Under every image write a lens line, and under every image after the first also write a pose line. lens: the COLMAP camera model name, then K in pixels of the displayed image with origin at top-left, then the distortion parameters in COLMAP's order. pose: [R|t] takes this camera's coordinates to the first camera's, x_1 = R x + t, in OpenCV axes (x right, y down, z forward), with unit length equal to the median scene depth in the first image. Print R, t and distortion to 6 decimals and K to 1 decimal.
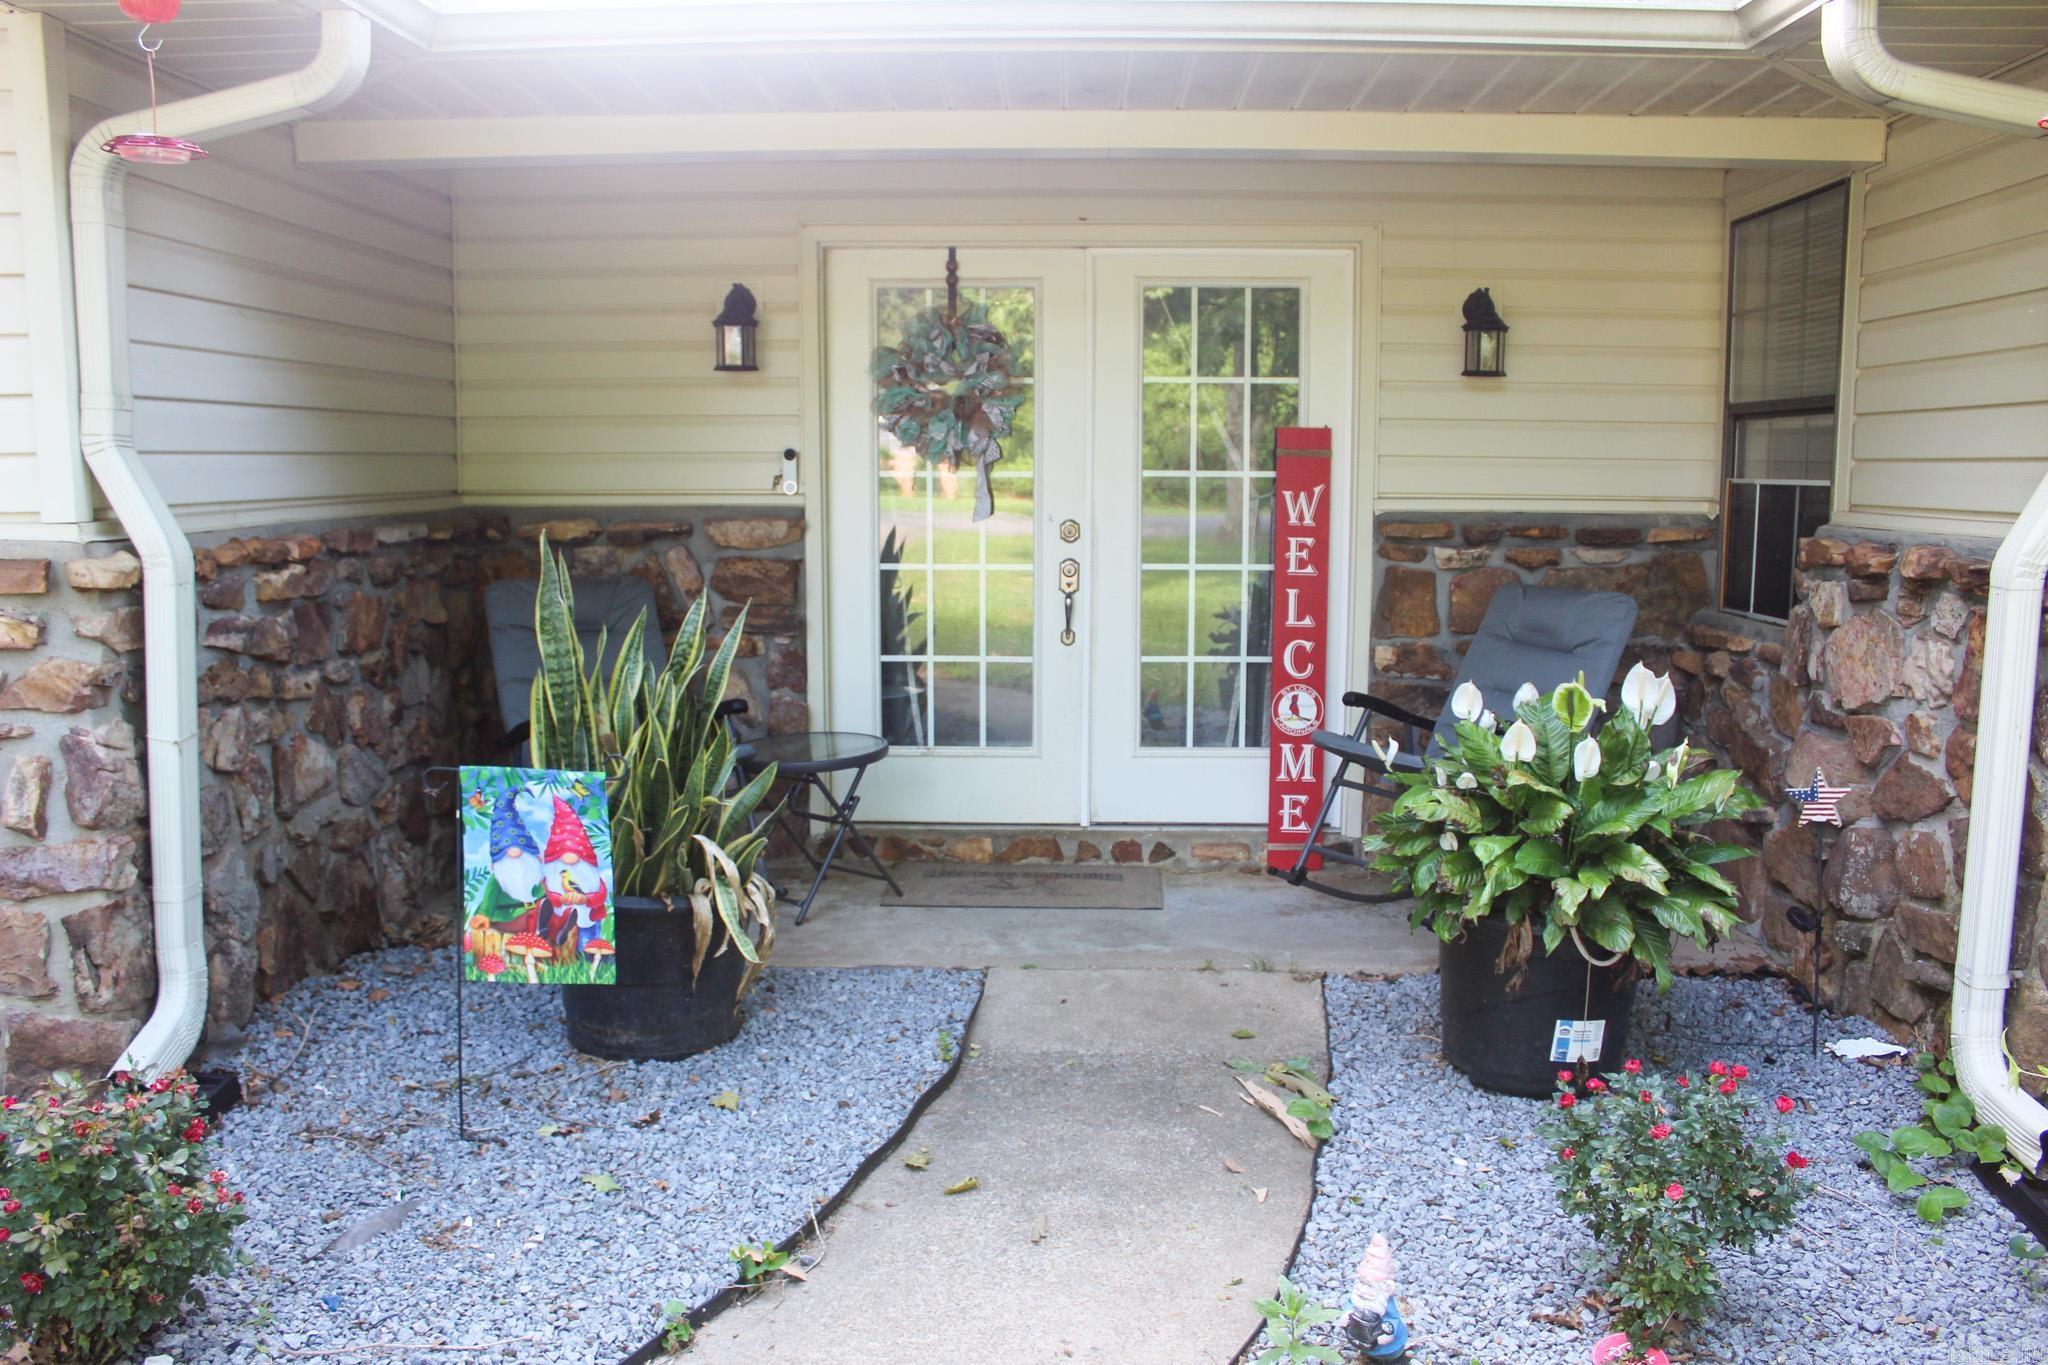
lens RADIAL K [[1705.7, 0, 1024.0], [0, 1705.7, 682.5], [0, 0, 1]] dist [-0.164237, 0.145629]
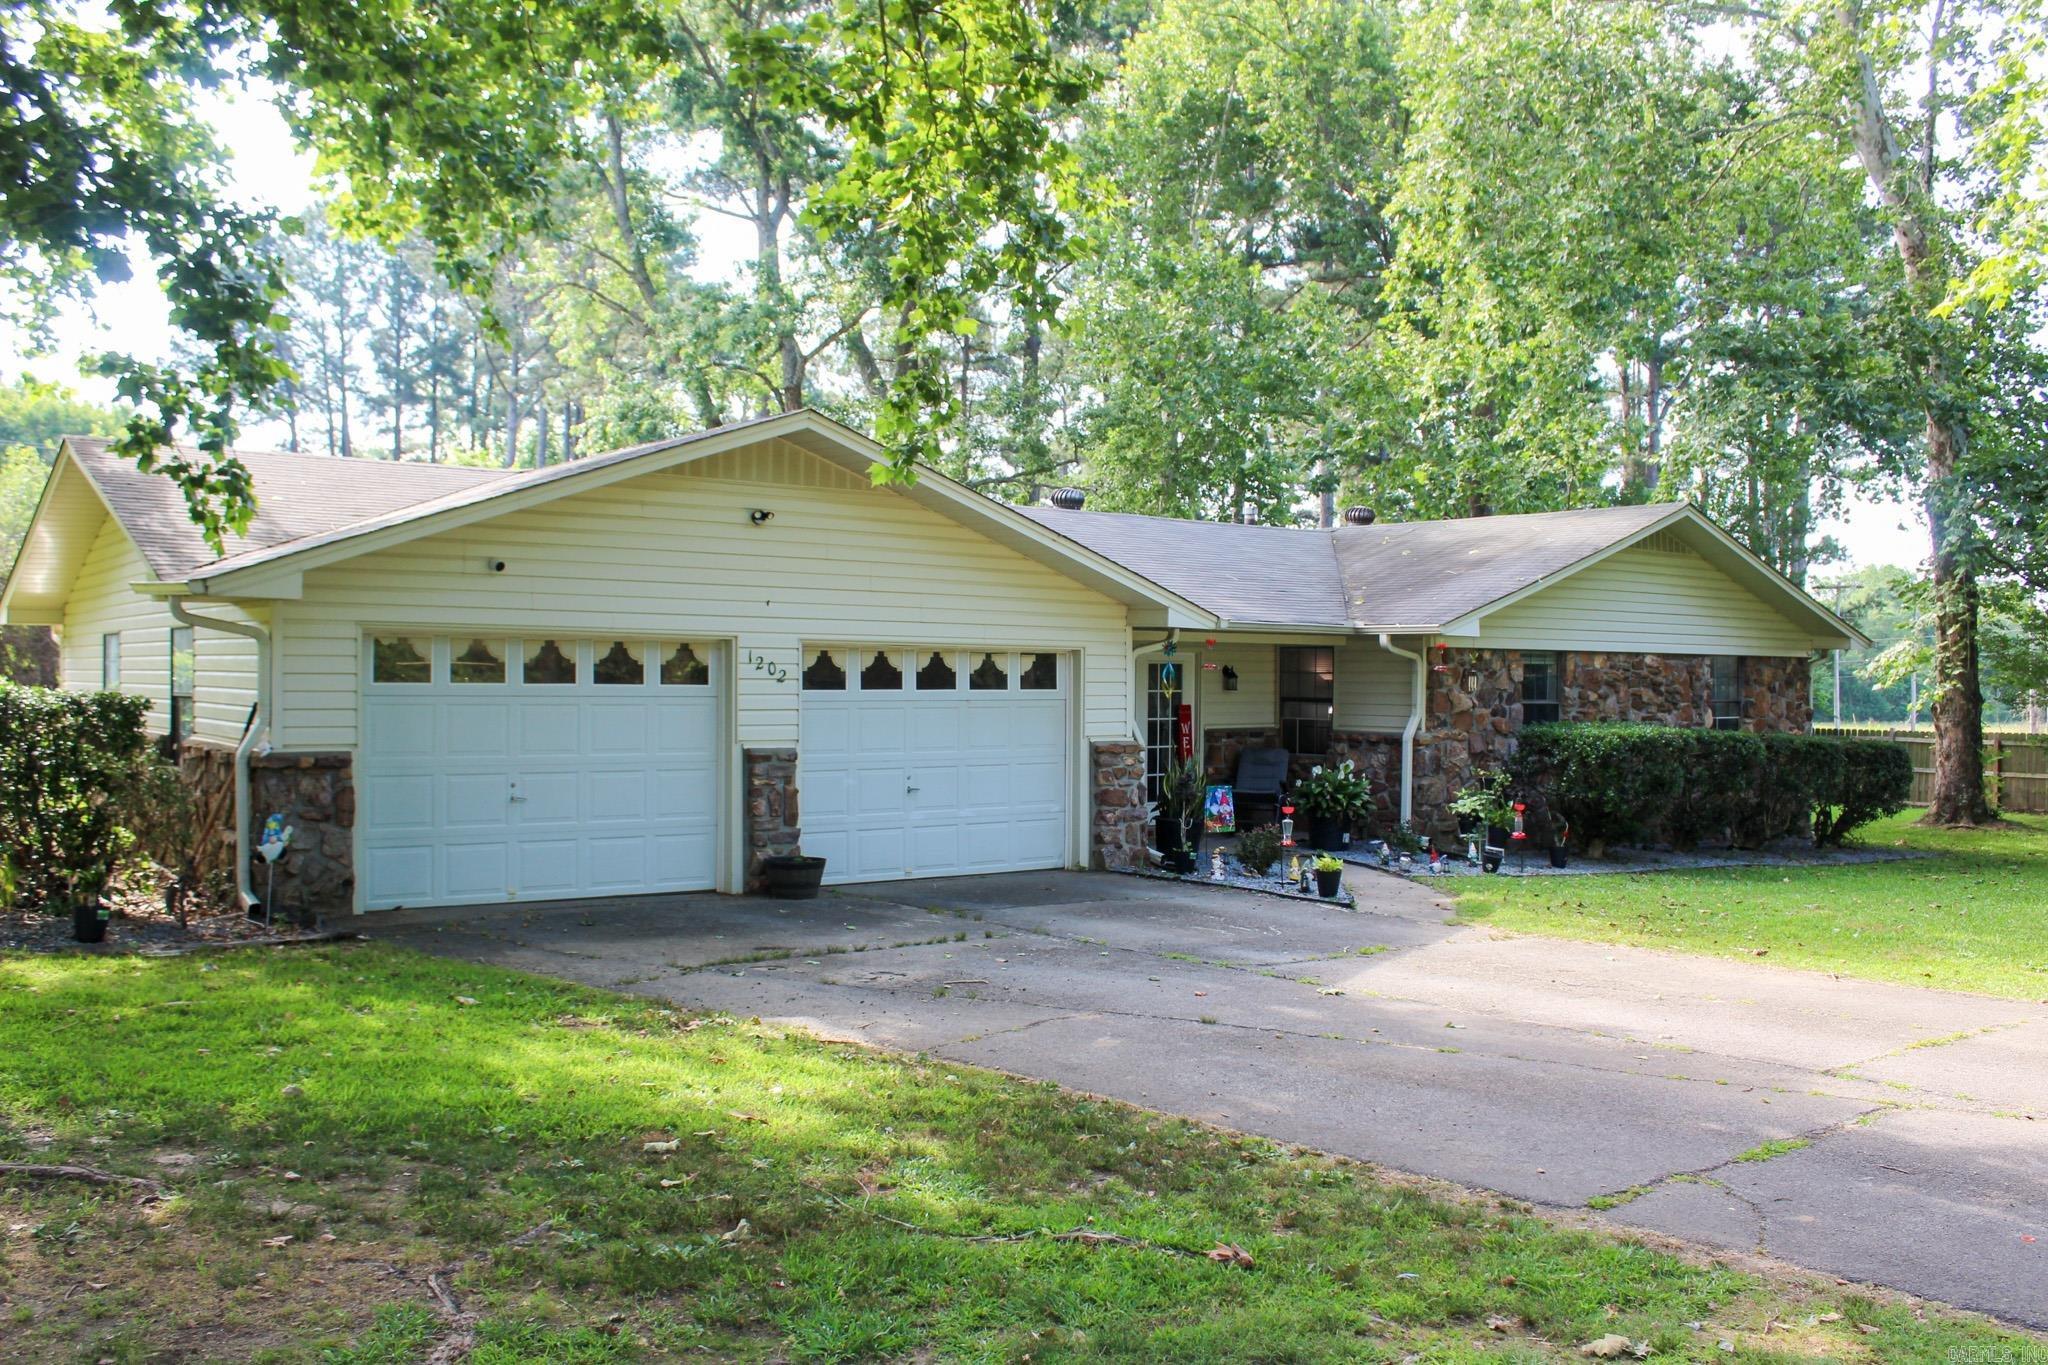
lens RADIAL K [[1813.0, 0, 1024.0], [0, 1813.0, 682.5], [0, 0, 1]] dist [-0.149377, -0.000330]
pose [[0.771153, -0.003700, 0.636639, -3.800152], [0.077197, 0.993148, -0.087735, 0.157476], [-0.631953, 0.116804, 0.766155, -2.520122]]
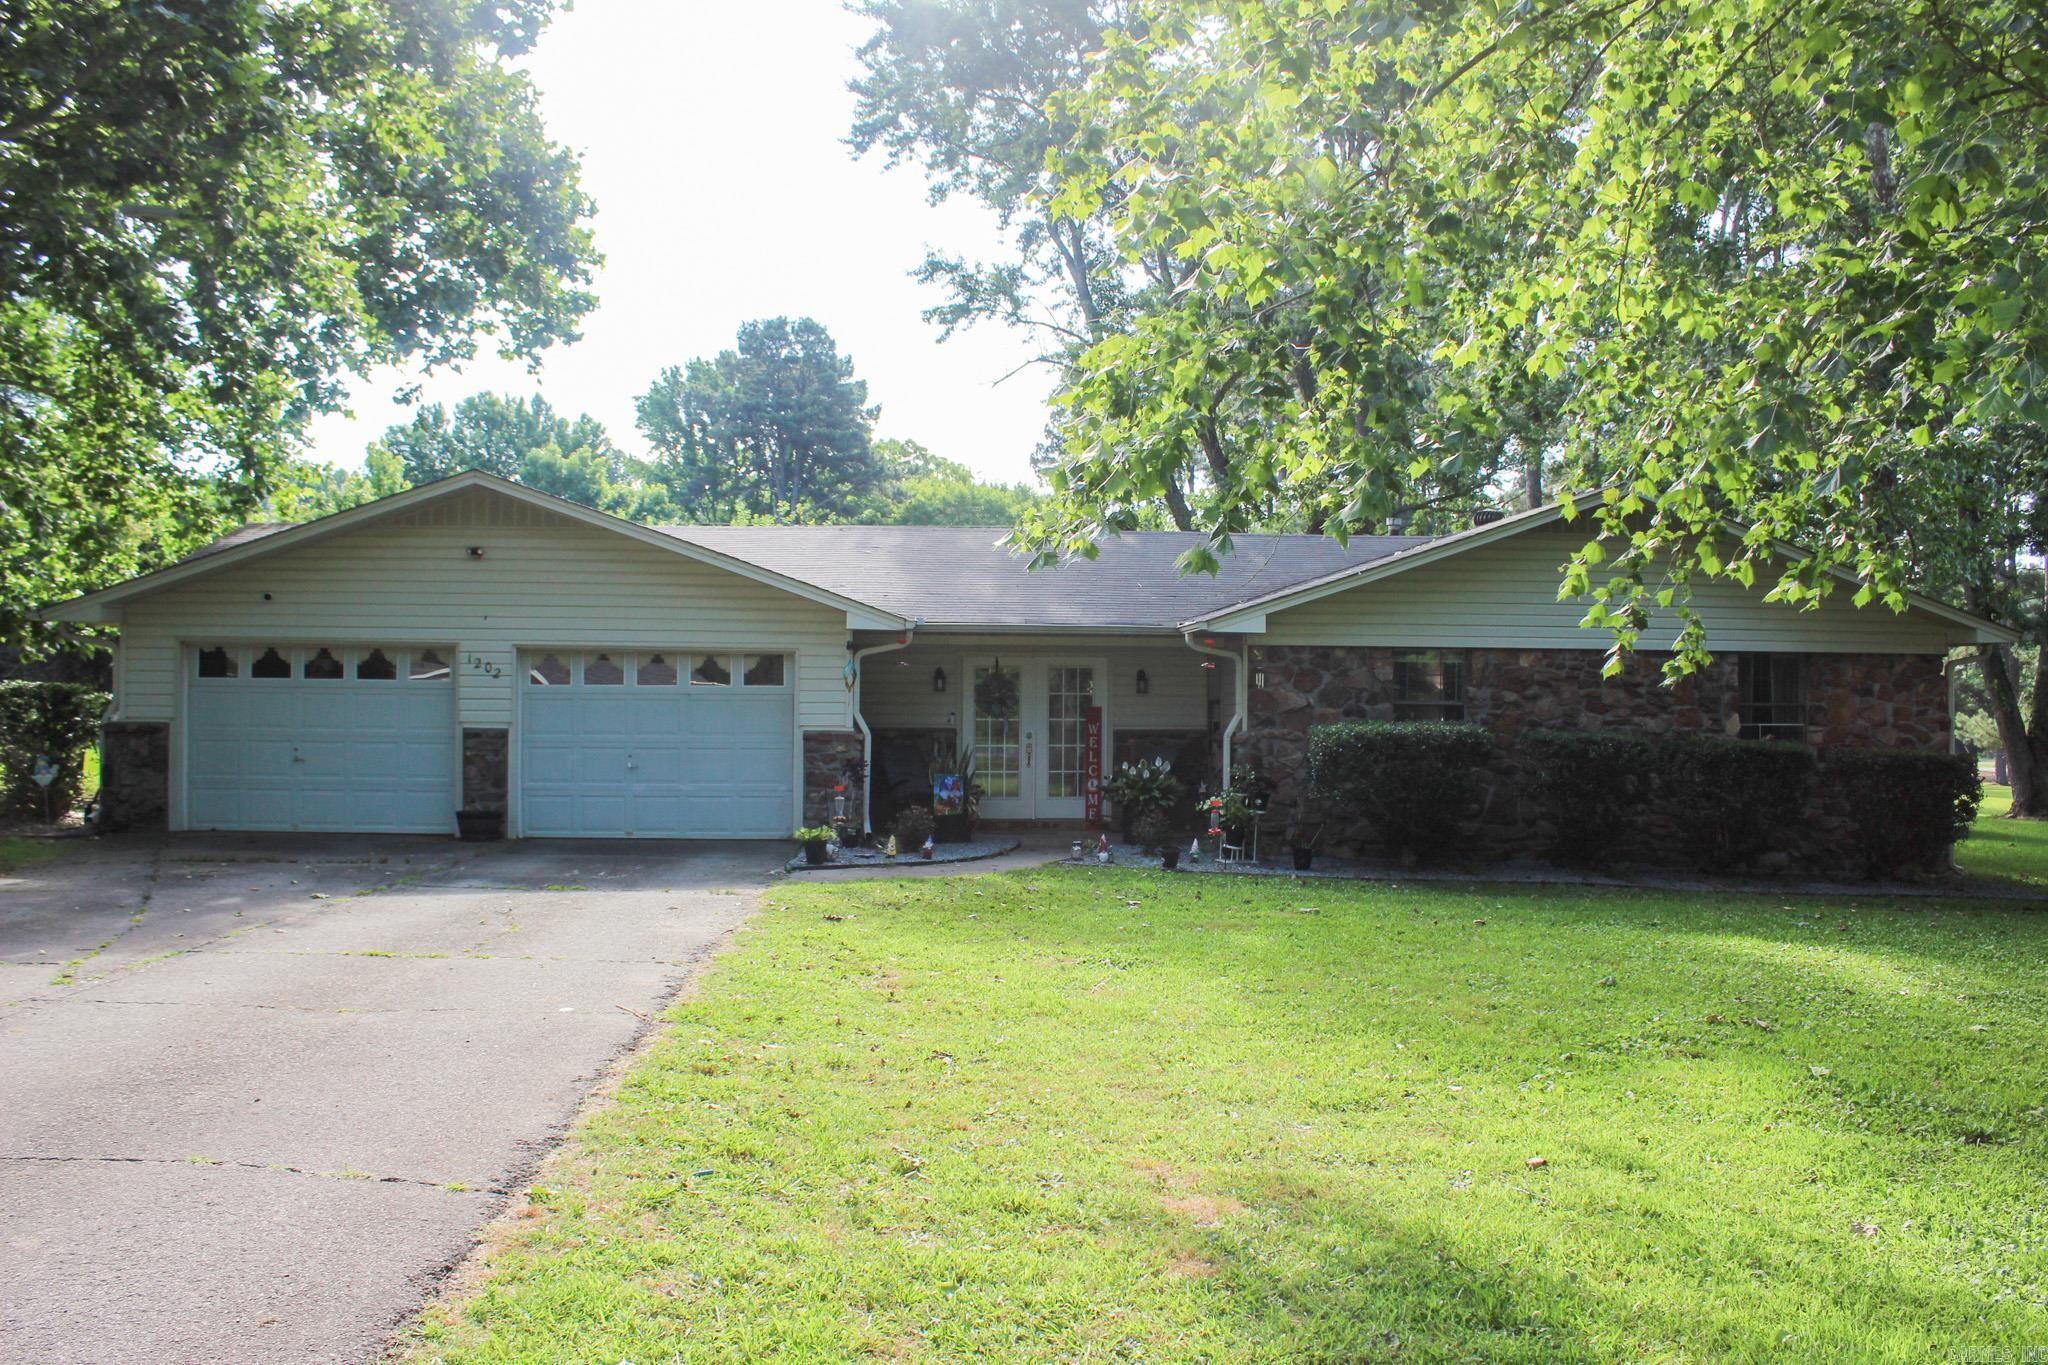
lens RADIAL K [[1705.7, 0, 1024.0], [0, 1705.7, 682.5], [0, 0, 1]] dist [-0.164237, 0.145629]
pose [[0.993875, 0.000789, 0.110509, -0.610506], [0.013250, 0.991910, -0.126248, 0.417827], [-0.109715, 0.126939, 0.985824, -4.111862]]
